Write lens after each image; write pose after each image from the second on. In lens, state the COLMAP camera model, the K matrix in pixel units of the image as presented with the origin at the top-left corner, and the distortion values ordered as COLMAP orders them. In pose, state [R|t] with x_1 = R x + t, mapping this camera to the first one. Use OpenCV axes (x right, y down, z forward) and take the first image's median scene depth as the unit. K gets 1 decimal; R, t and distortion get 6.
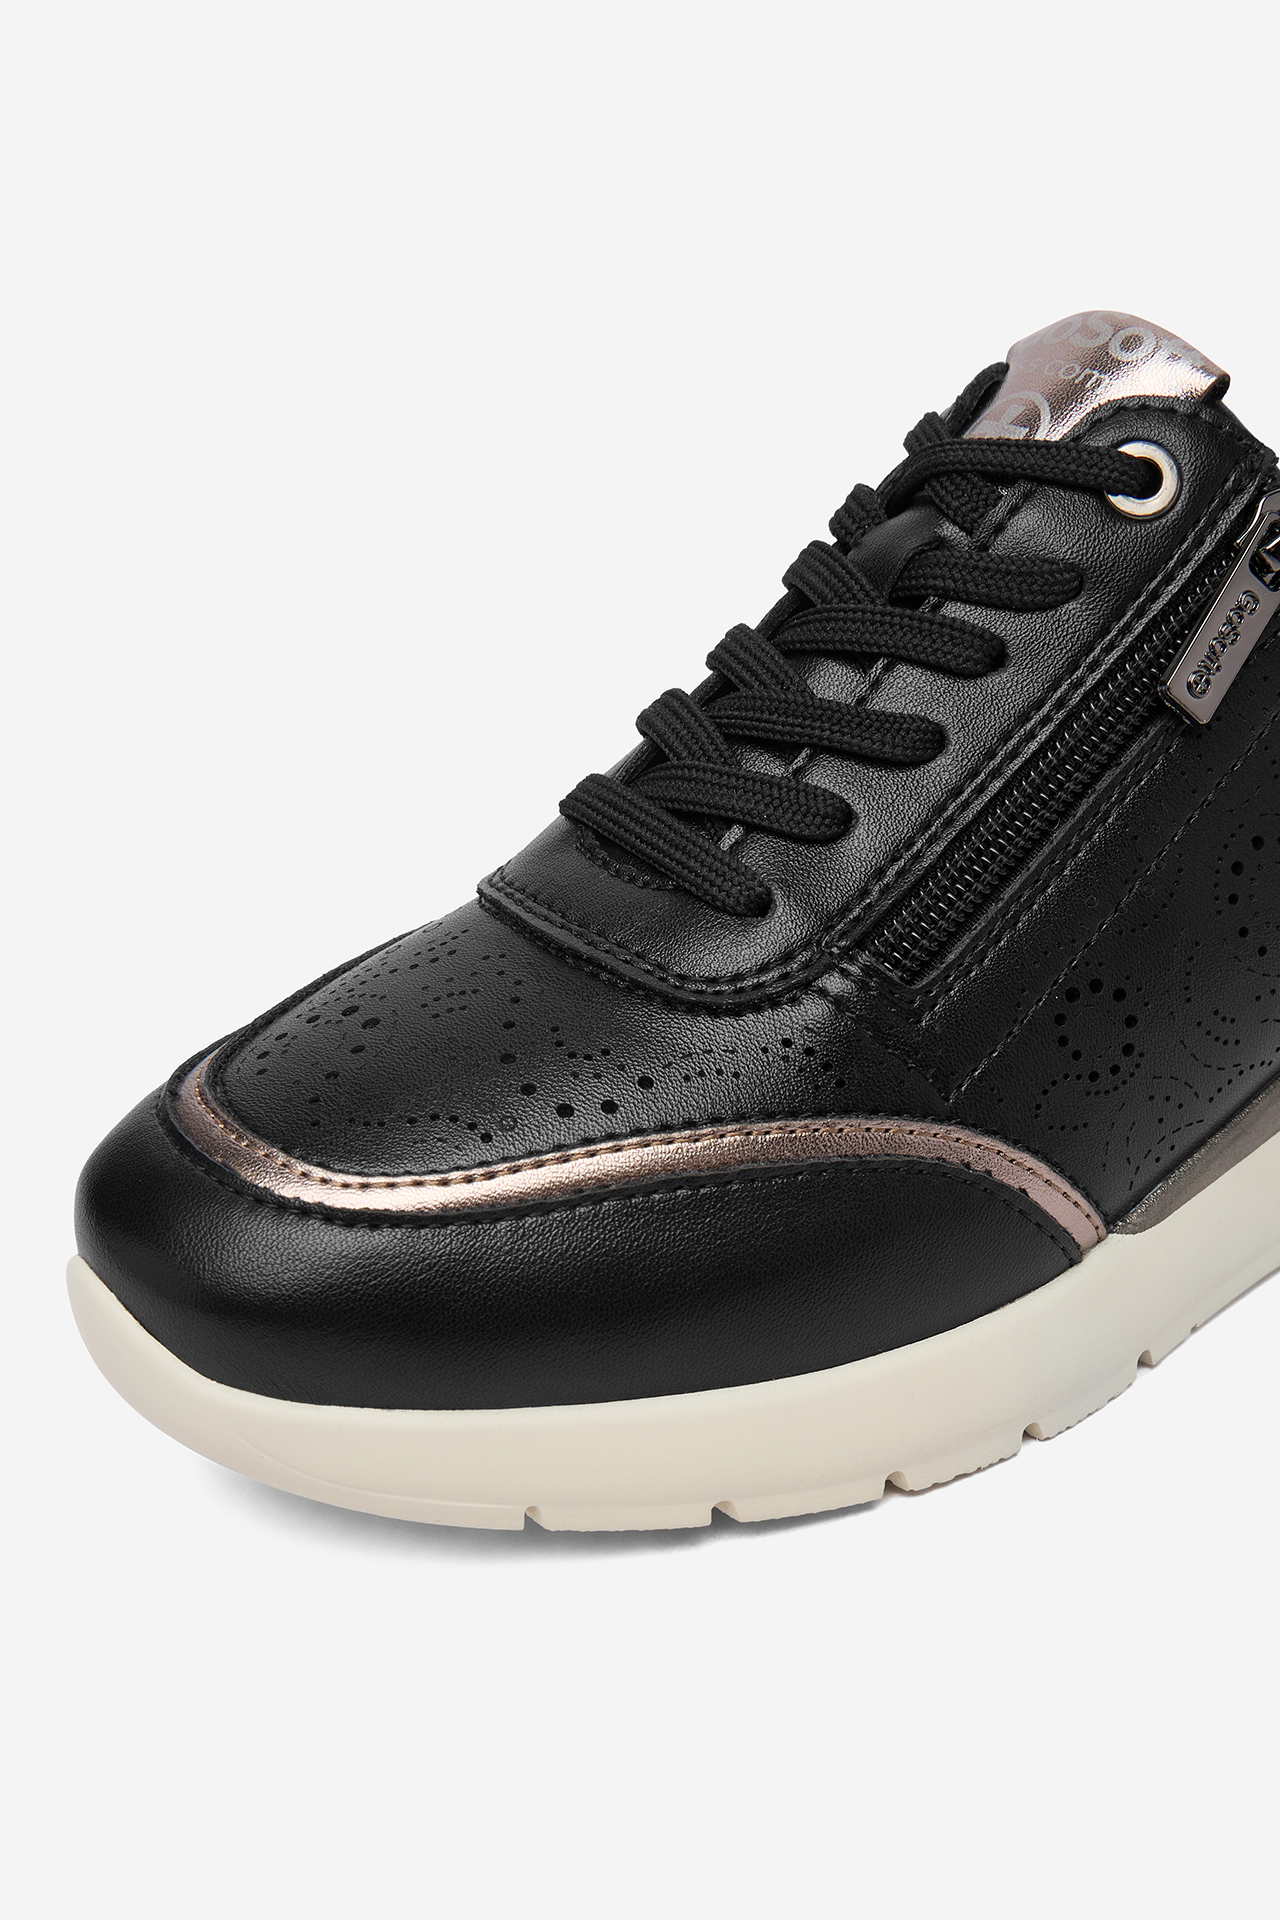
lens RADIAL K [[2006.9, 0, 700.2], [0, 2006.9, 960.7], [0, 0, 1]] dist [-0.027644, -0.009396]
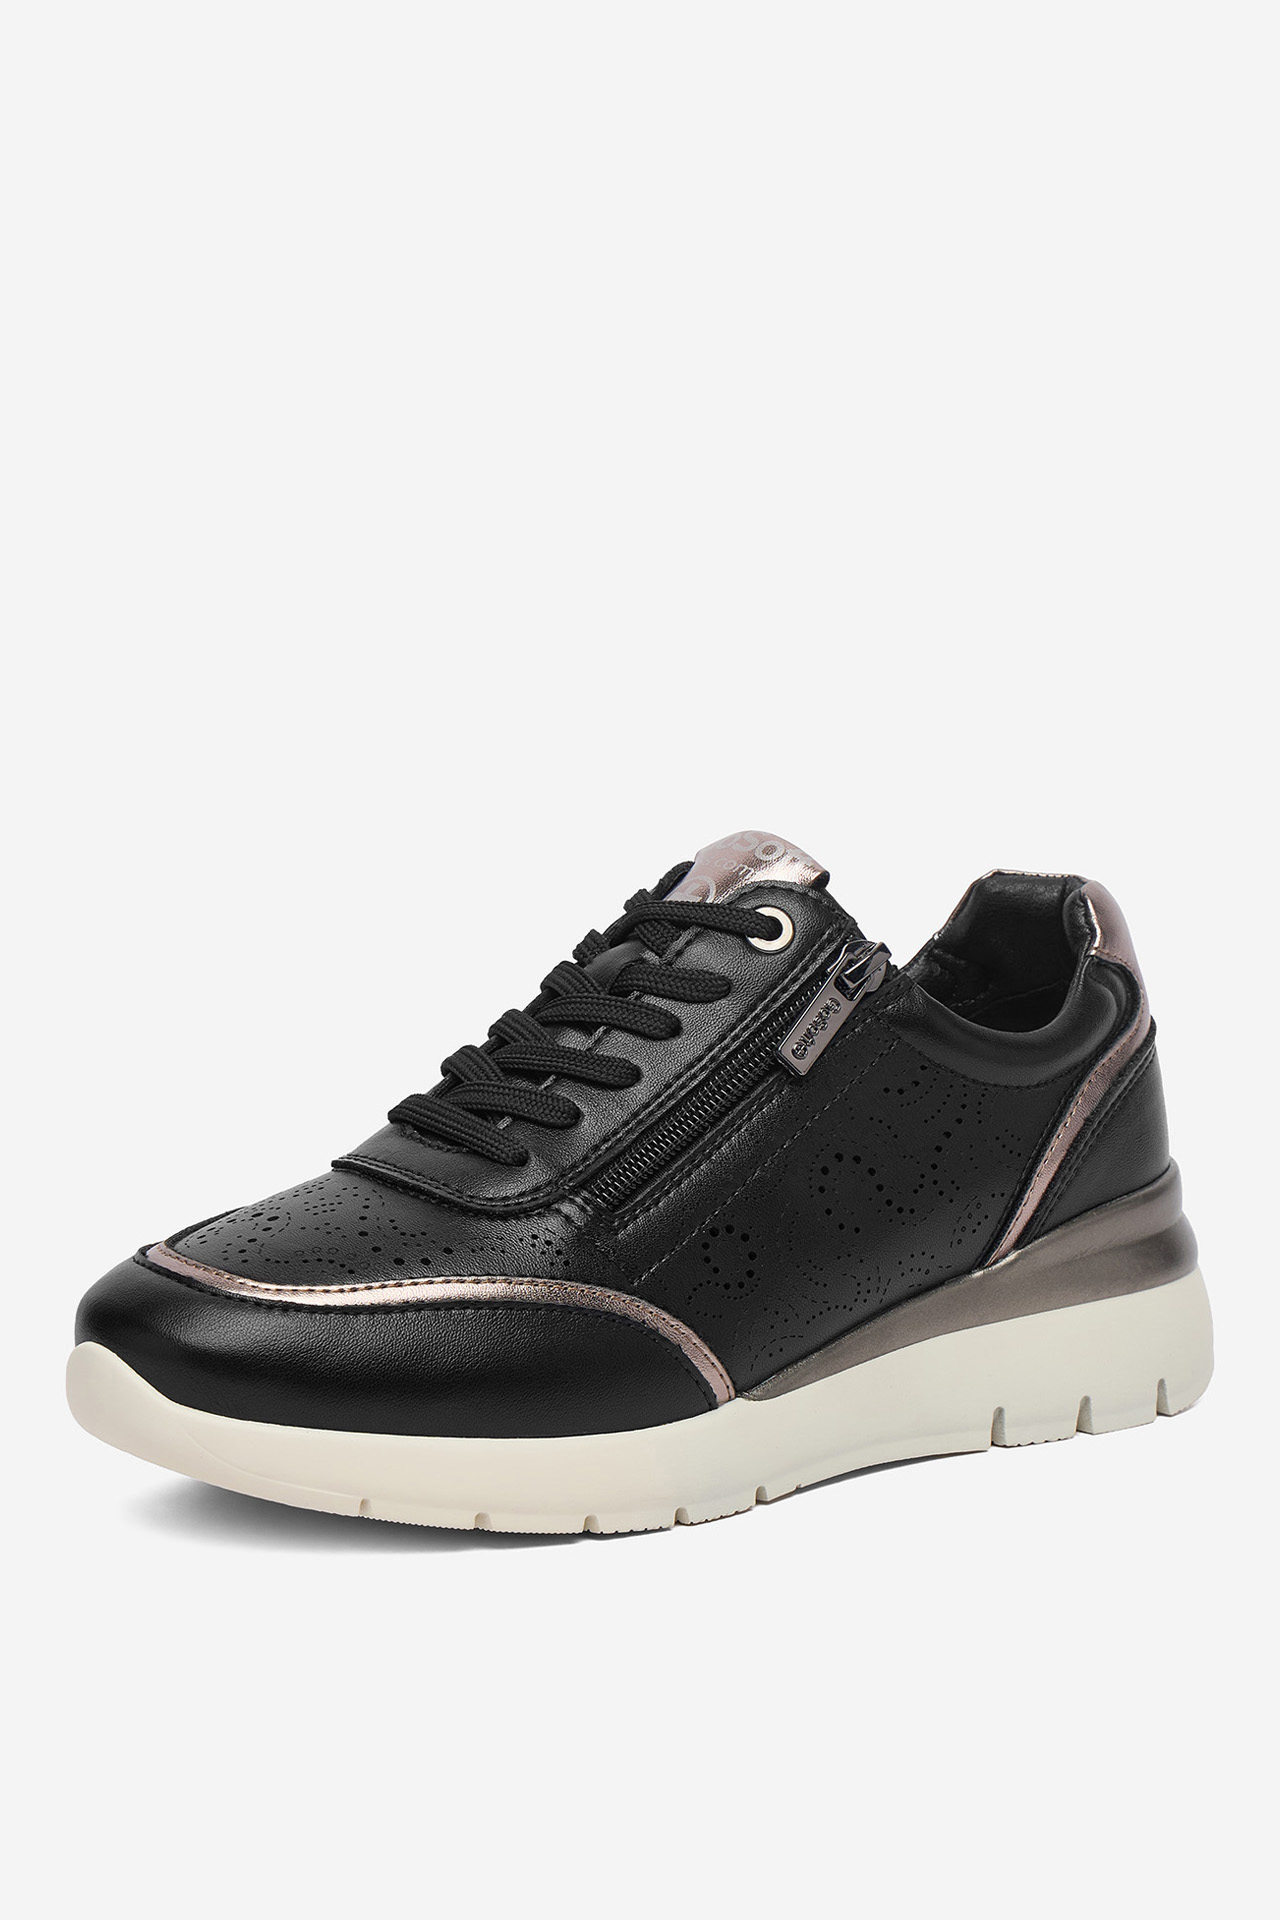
lens RADIAL K [[4671.1, 0, 640.0], [0, 4671.1, 960.0], [0, 0, 1]] dist [0.031007, 0.003062]
pose [[0.994905, 0.063403, 0.078380, -0.173412], [-0.035580, 0.948274, -0.315453, 0.966488], [-0.094326, 0.311057, 0.945699, -2.518419]]
